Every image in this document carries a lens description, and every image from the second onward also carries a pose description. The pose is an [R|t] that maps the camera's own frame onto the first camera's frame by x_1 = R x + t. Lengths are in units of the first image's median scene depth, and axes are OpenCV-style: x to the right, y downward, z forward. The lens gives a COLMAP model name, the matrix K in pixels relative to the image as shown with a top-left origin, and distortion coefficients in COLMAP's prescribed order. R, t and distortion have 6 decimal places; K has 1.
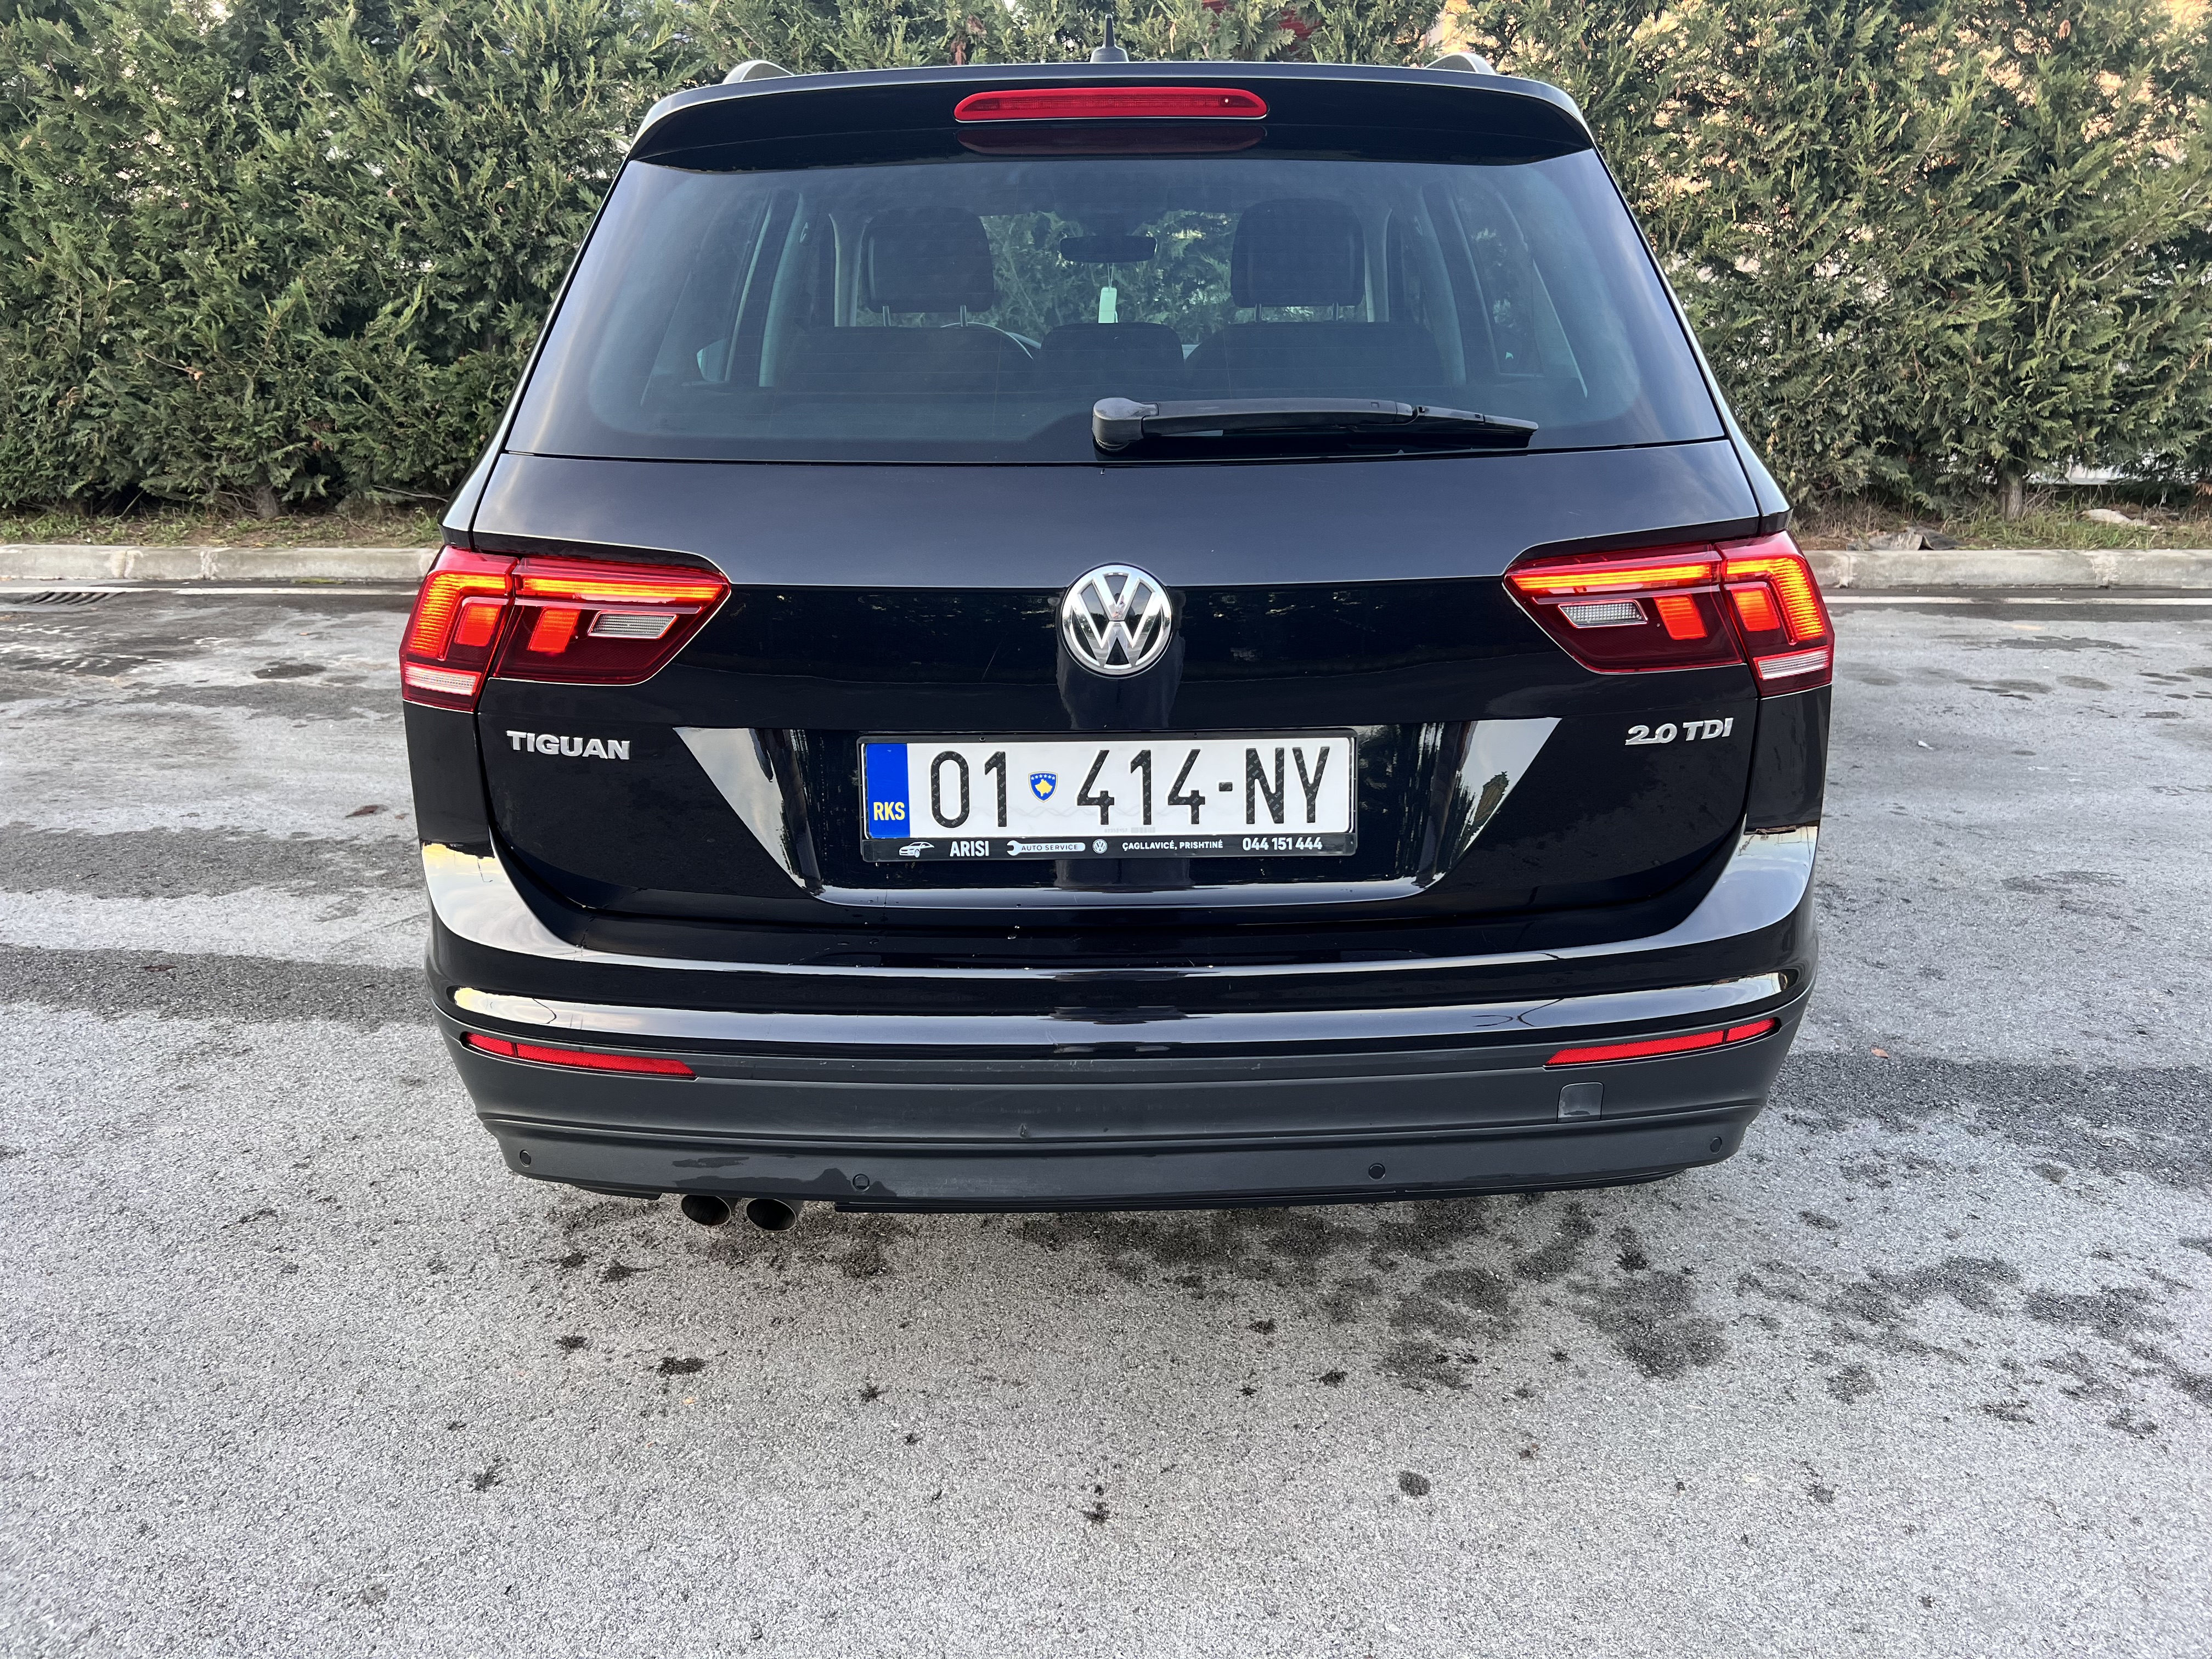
lens RADIAL K [[1637.7, 0, 1121.1], [0, 1637.7, 827.7], [0, 0, 1]] dist [0.058340, -0.063581]
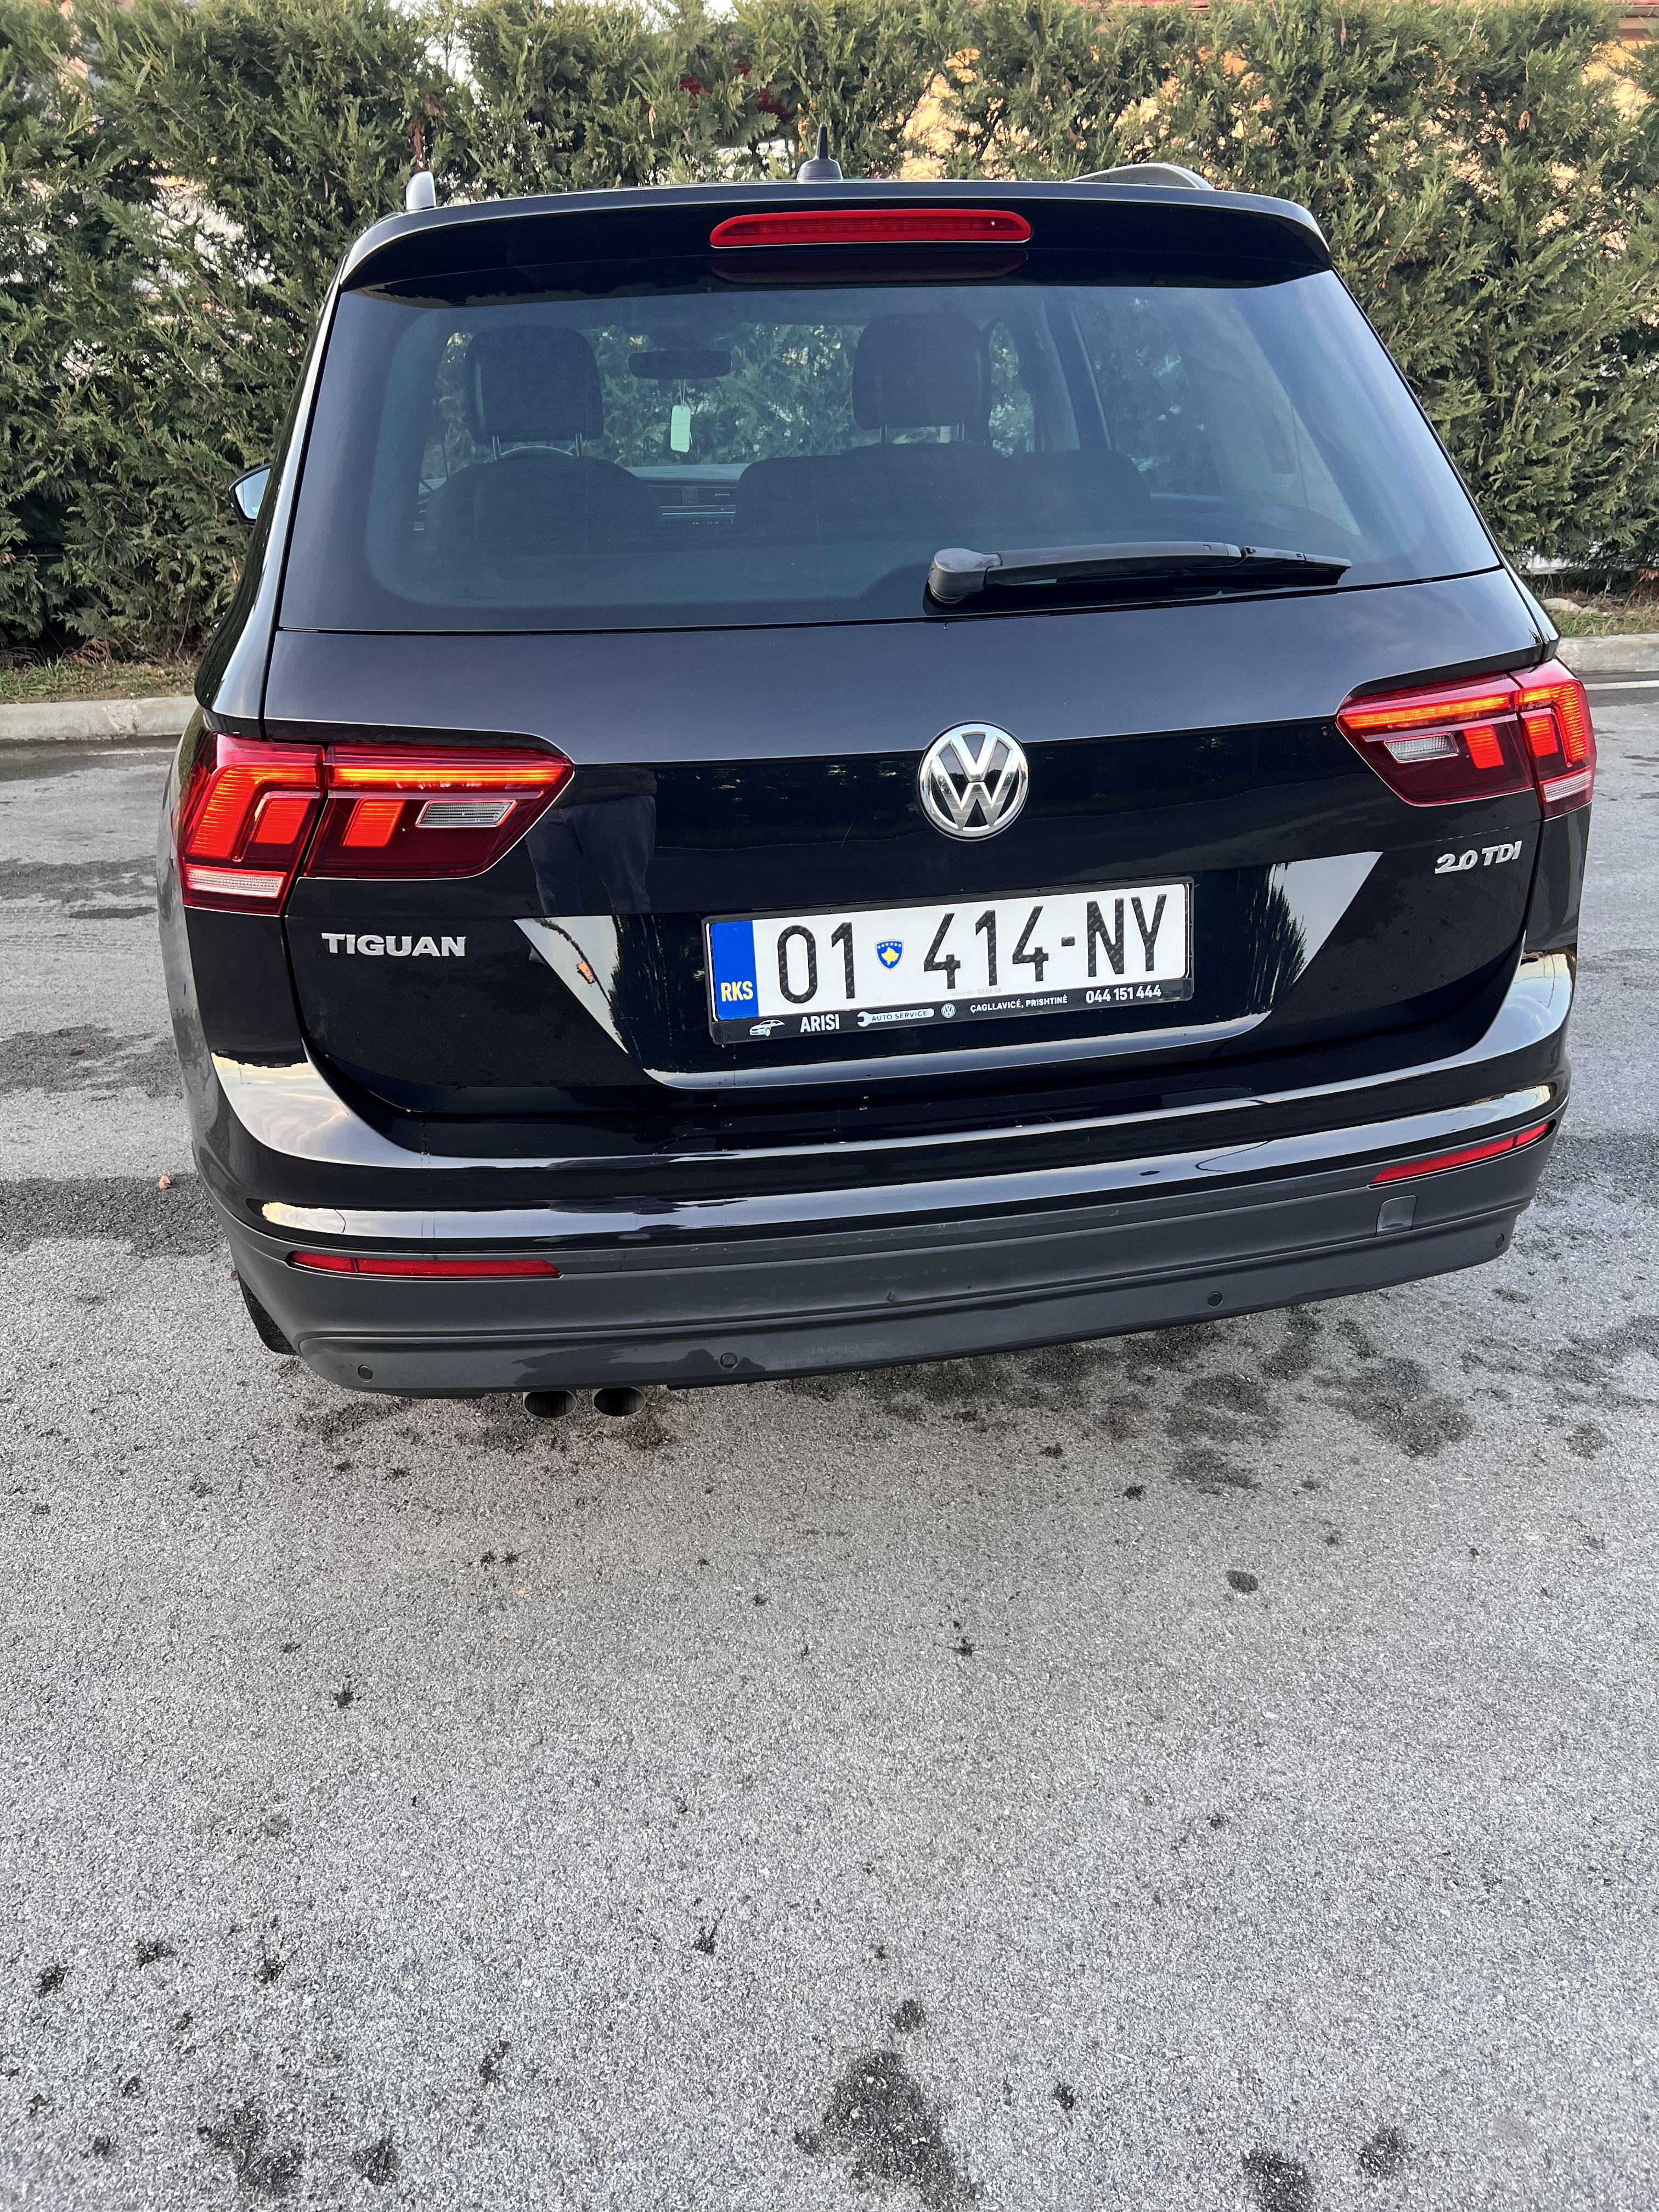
lens RADIAL K [[1628.4, 0, 825.6], [0, 1628.4, 1111.0], [0, 0, 1]] dist [0.068973, -0.077639]
pose [[0.984990, -0.084336, 0.150608, -0.189727], [0.069125, 0.992222, 0.103527, -0.028069], [-0.158167, -0.091562, 0.983158, 0.022160]]
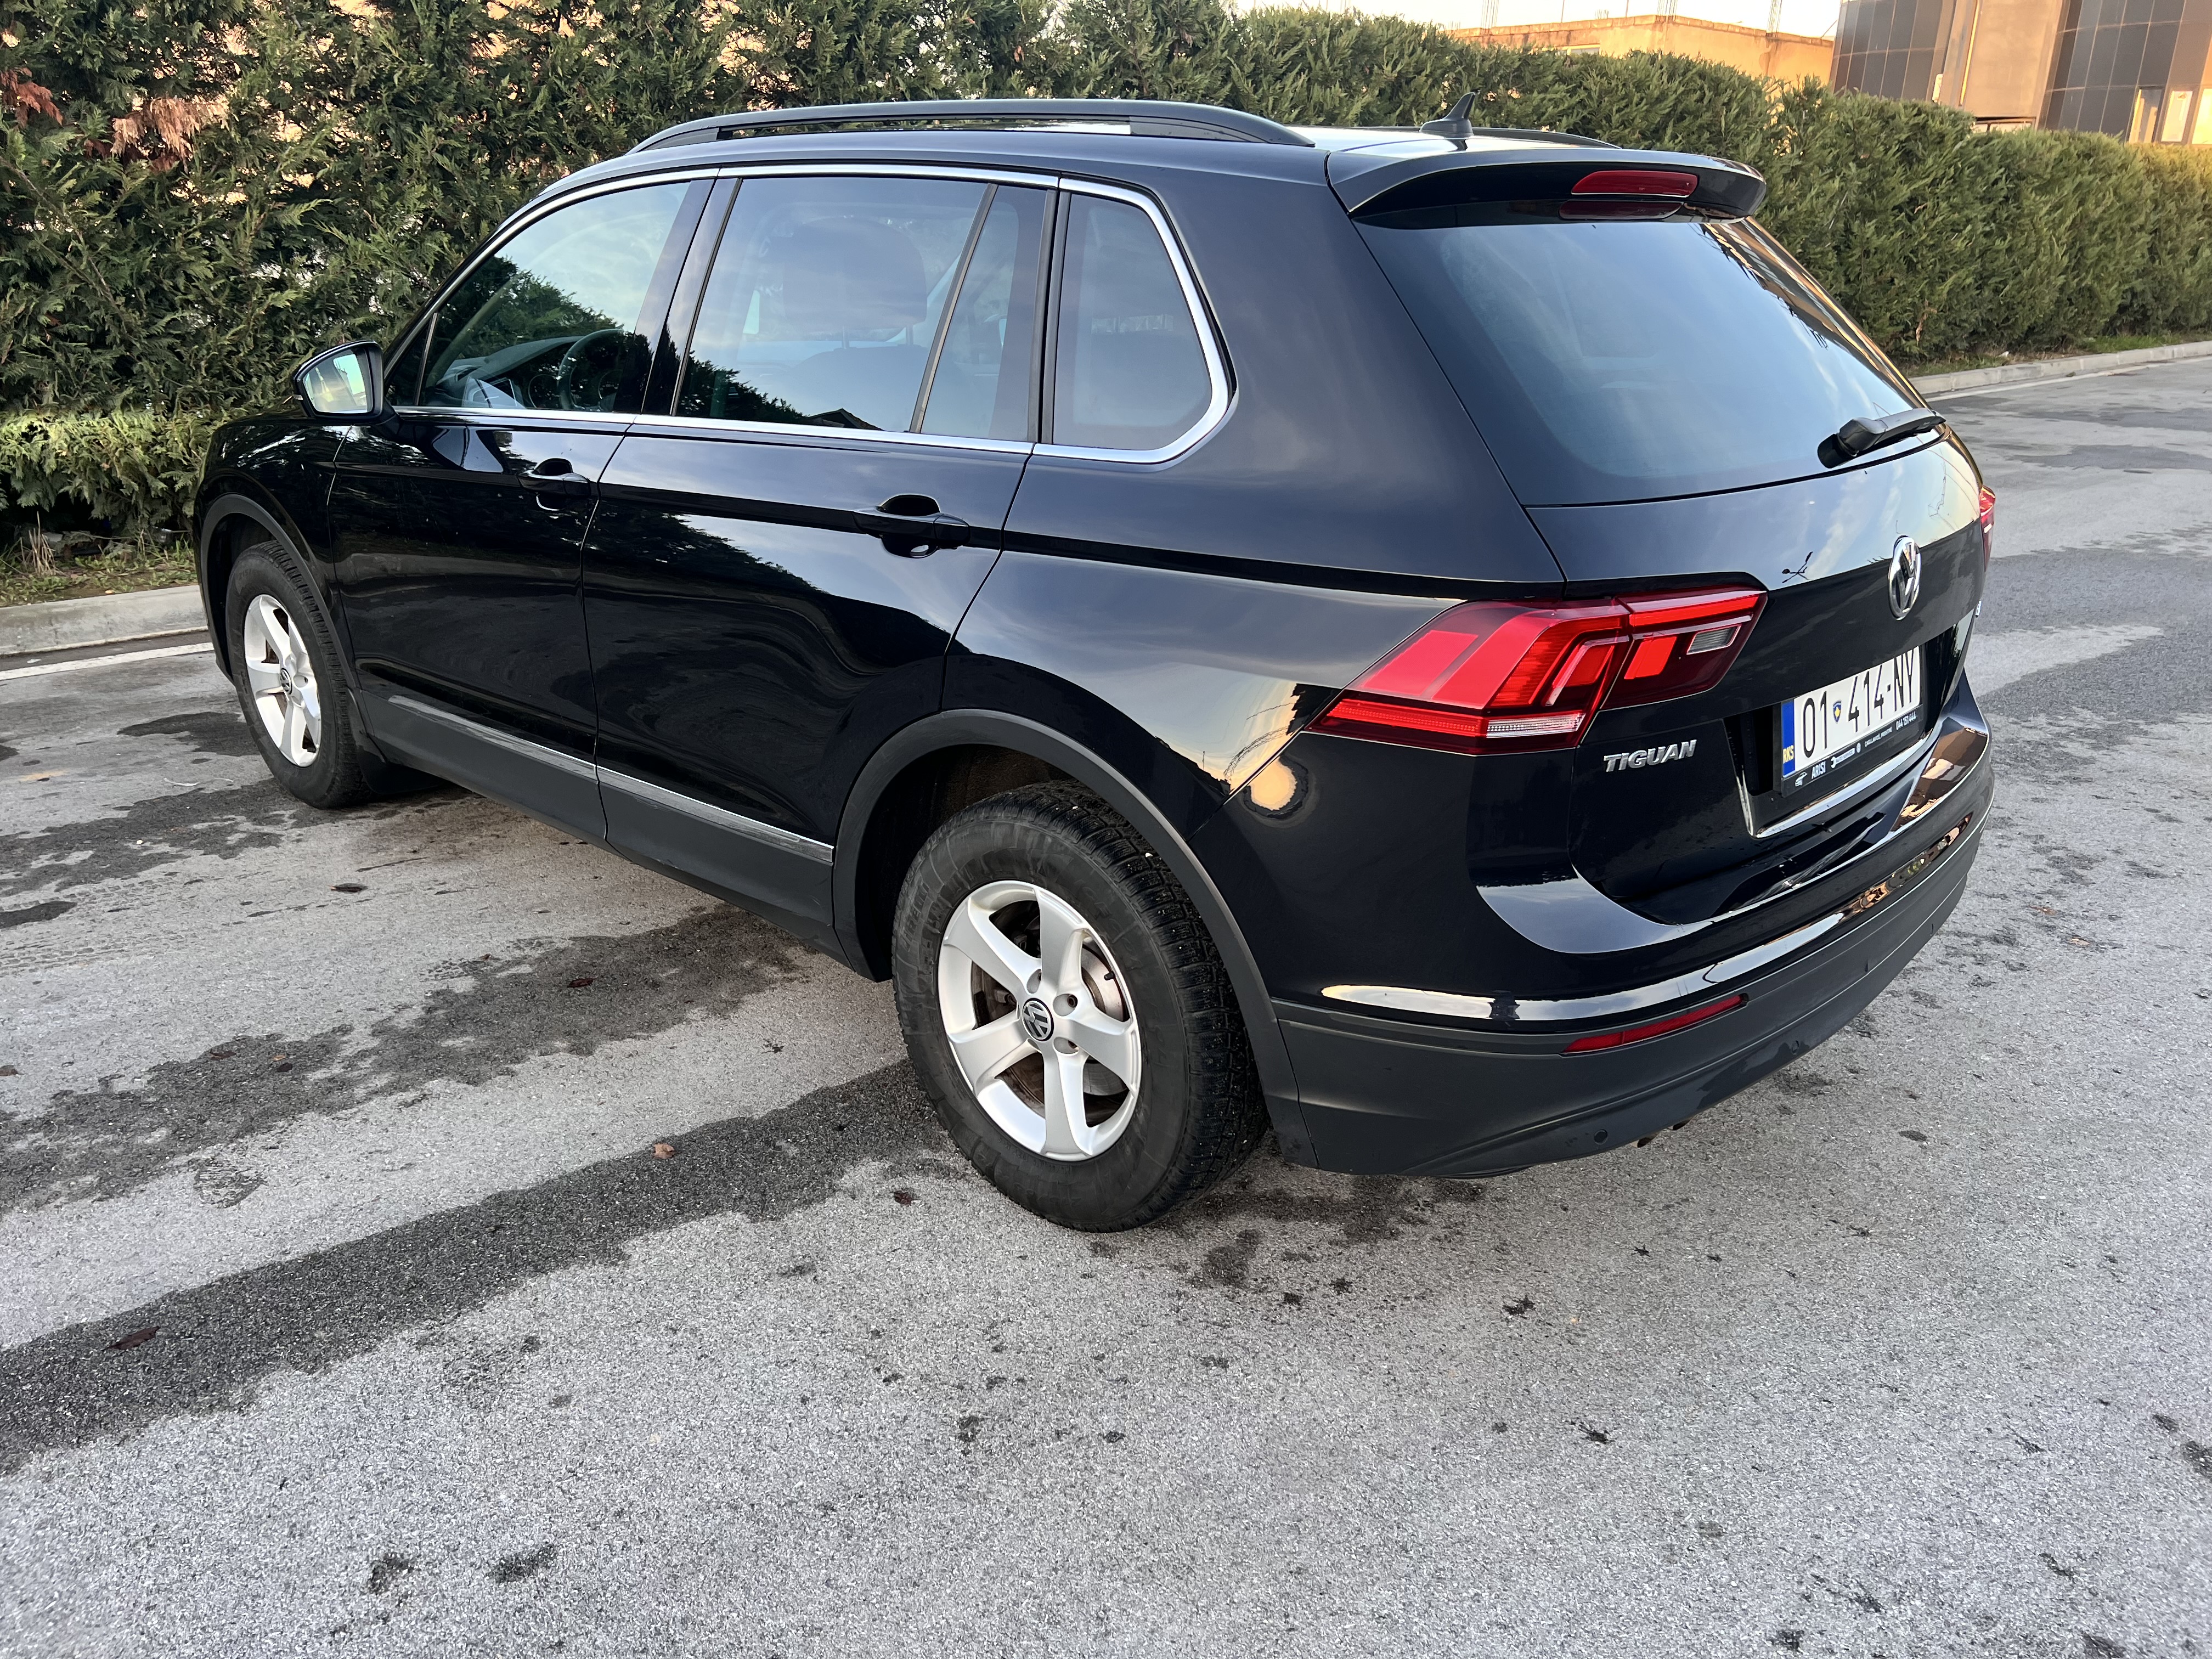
lens RADIAL K [[1628.4, 0, 1123.0], [0, 1628.4, 833.9], [0, 0, 1]] dist [0.068973, -0.077639]
pose [[0.696602, -0.236701, 0.677287, -1.076349], [0.215291, 0.969469, 0.117383, -0.164455], [-0.684394, 0.064044, 0.726294, 0.339349]]
